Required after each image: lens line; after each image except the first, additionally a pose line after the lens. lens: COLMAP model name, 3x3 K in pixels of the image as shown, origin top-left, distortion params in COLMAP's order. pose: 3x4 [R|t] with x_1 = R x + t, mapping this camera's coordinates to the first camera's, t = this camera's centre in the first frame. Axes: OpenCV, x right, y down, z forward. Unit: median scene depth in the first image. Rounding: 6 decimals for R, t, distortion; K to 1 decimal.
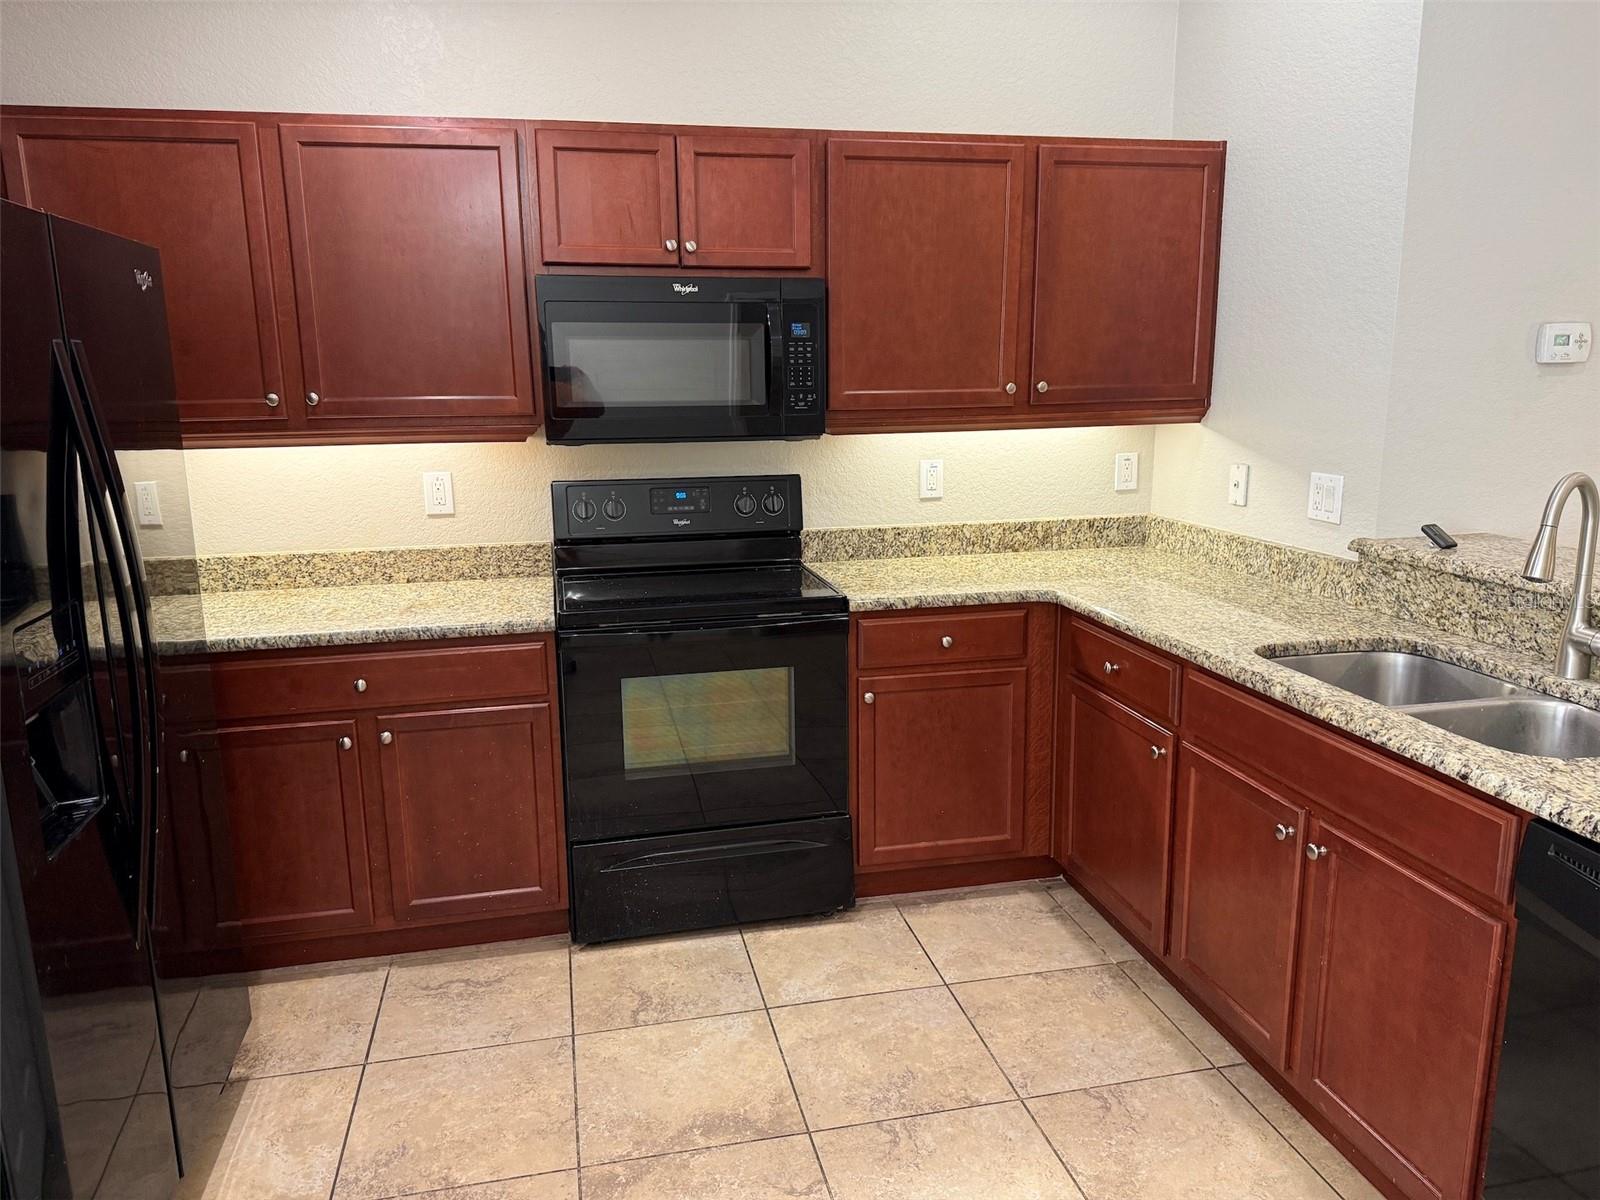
lens RADIAL K [[1117.6, 0, 800.0], [0, 1117.6, 600.0], [0, 0, 1]] dist [0.118259, -0.207332]
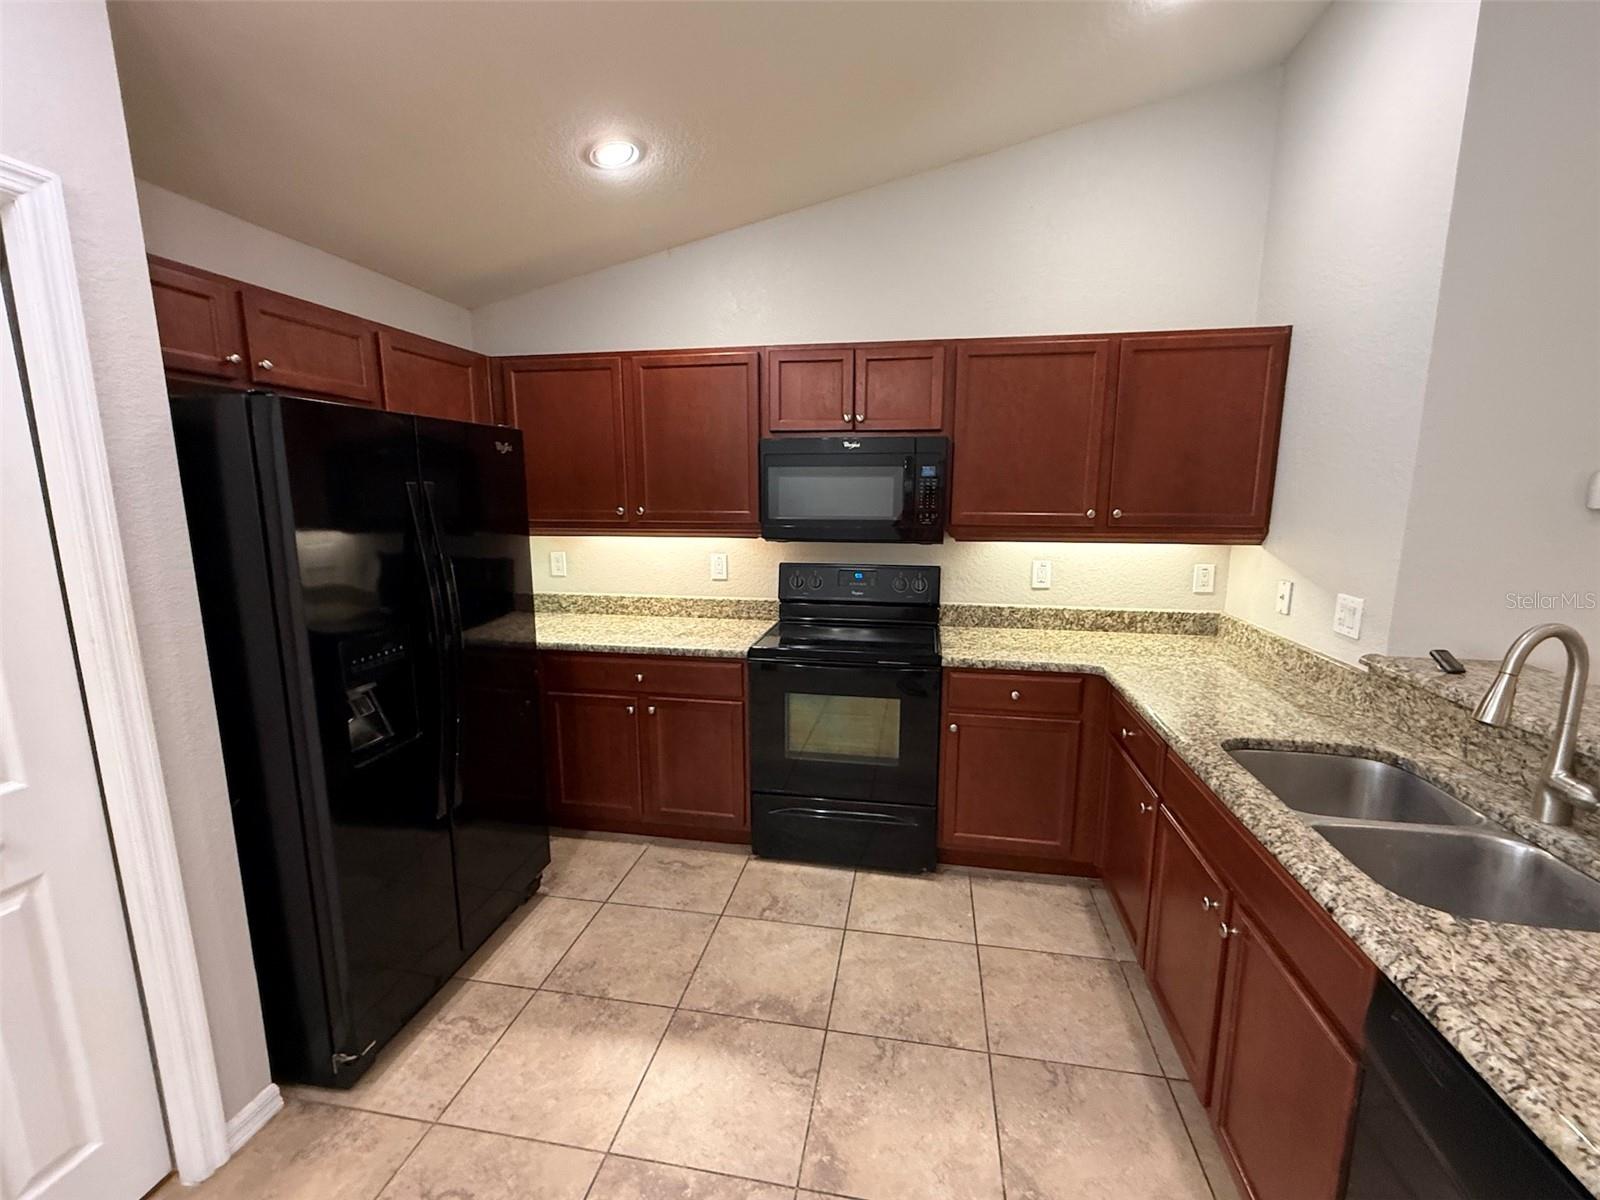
lens RADIAL K [[674.6, 0, 806.0], [0, 674.6, 599.1], [0, 0, 1]] dist [0.001189, 0.000212]
pose [[0.923543, 0.076366, -0.375815, 0.200291], [-0.089906, 0.995777, -0.018595, -0.042855], [0.372808, 0.050961, 0.926508, 0.129622]]
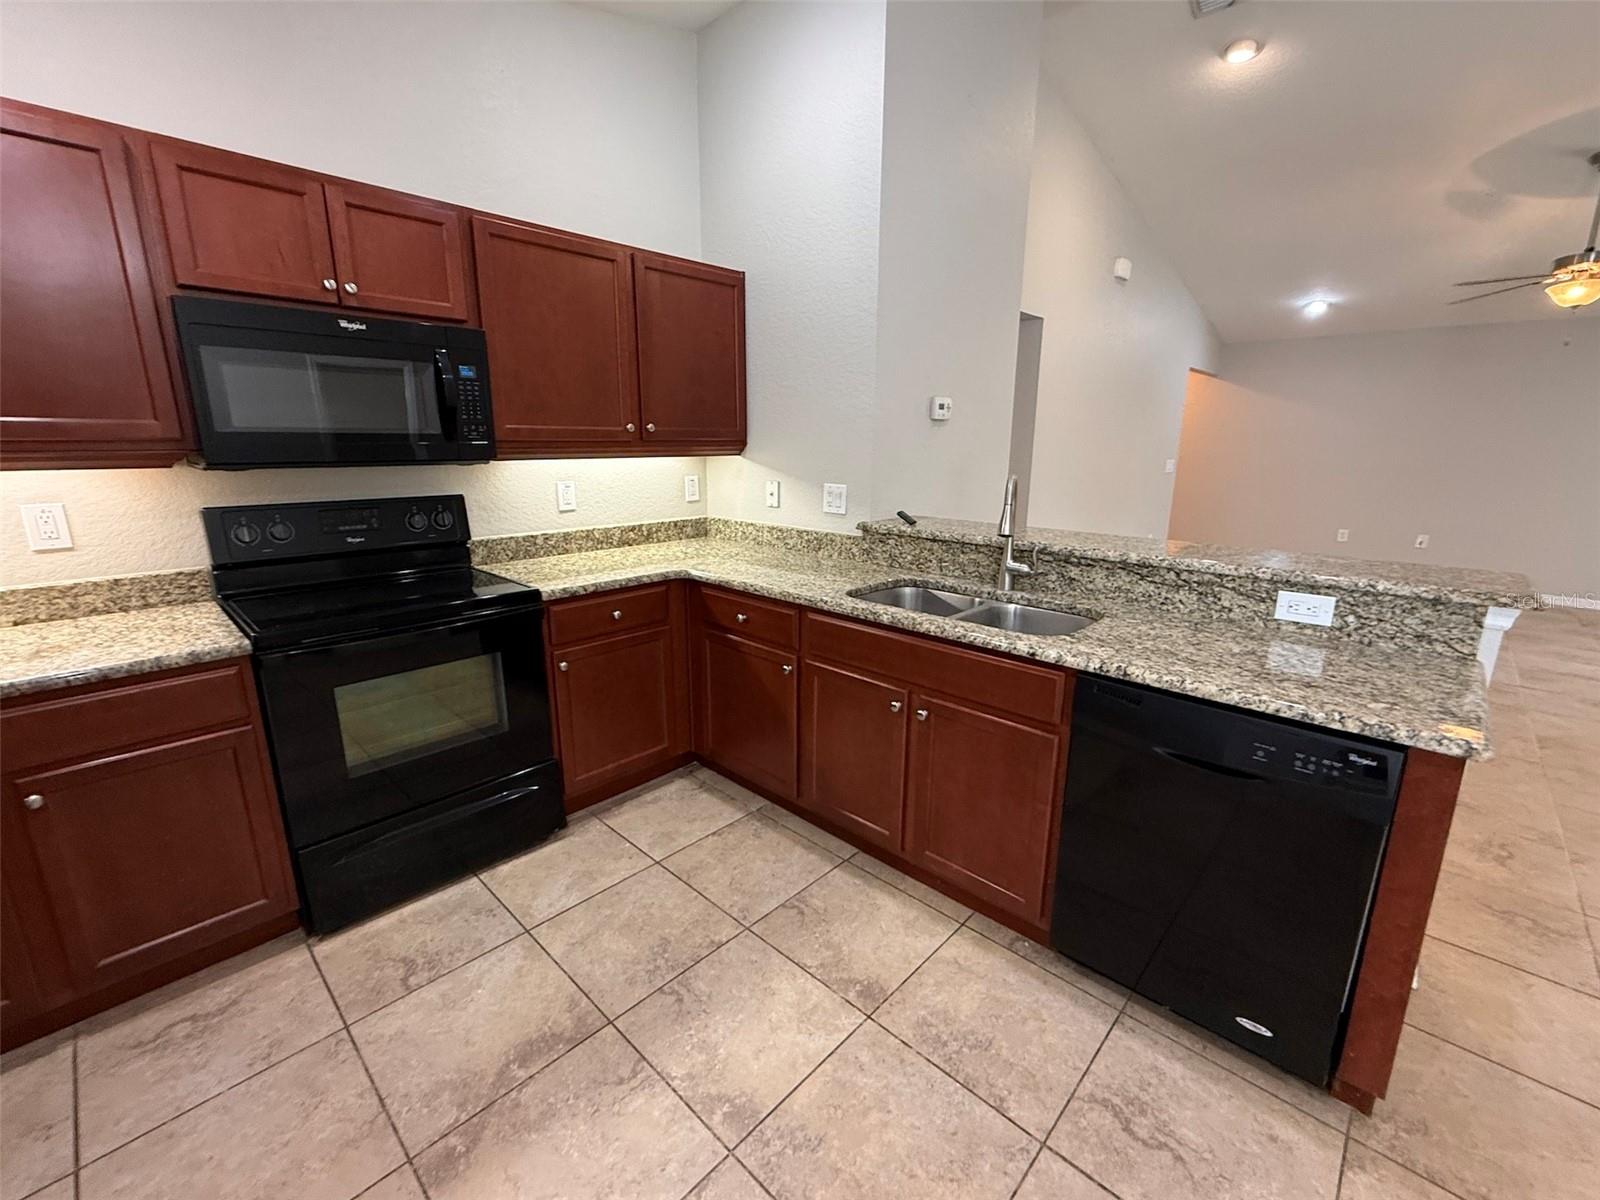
lens RADIAL K [[673.0, 0, 803.7], [0, 673.0, 600.2], [0, 0, 1]] dist [-0.000478, 0.000842]
pose [[0.826870, -0.114860, 0.550539, -0.128485], [0.095560, 0.993382, 0.063726, -0.010450], [-0.554215, -0.000083, 0.832374, 0.208807]]
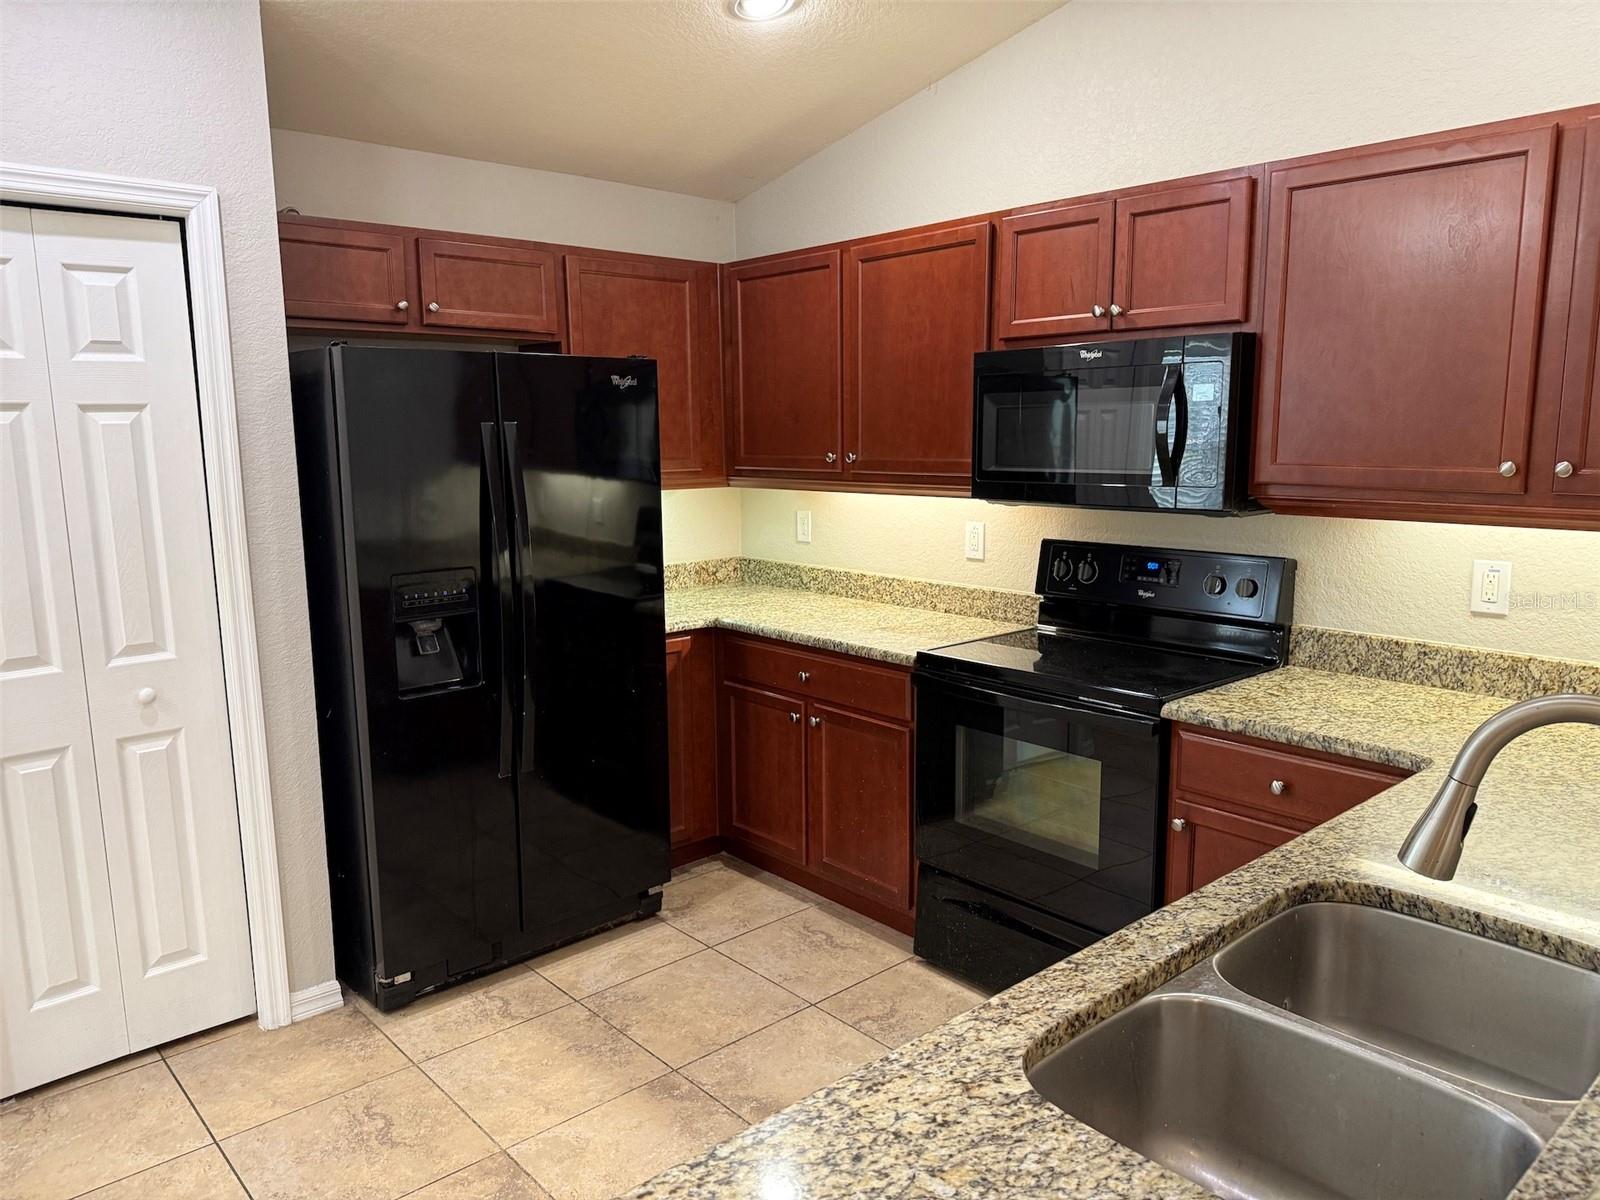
lens RADIAL K [[1117.6, 0, 800.0], [0, 1117.6, 600.0], [0, 0, 1]] dist [0.118259, -0.207332]
pose [[0.487854, 0.143027, -0.861128, 0.641888], [-0.173625, 0.982674, 0.064851, -0.085428], [0.855484, 0.117876, 0.504235, 0.309212]]
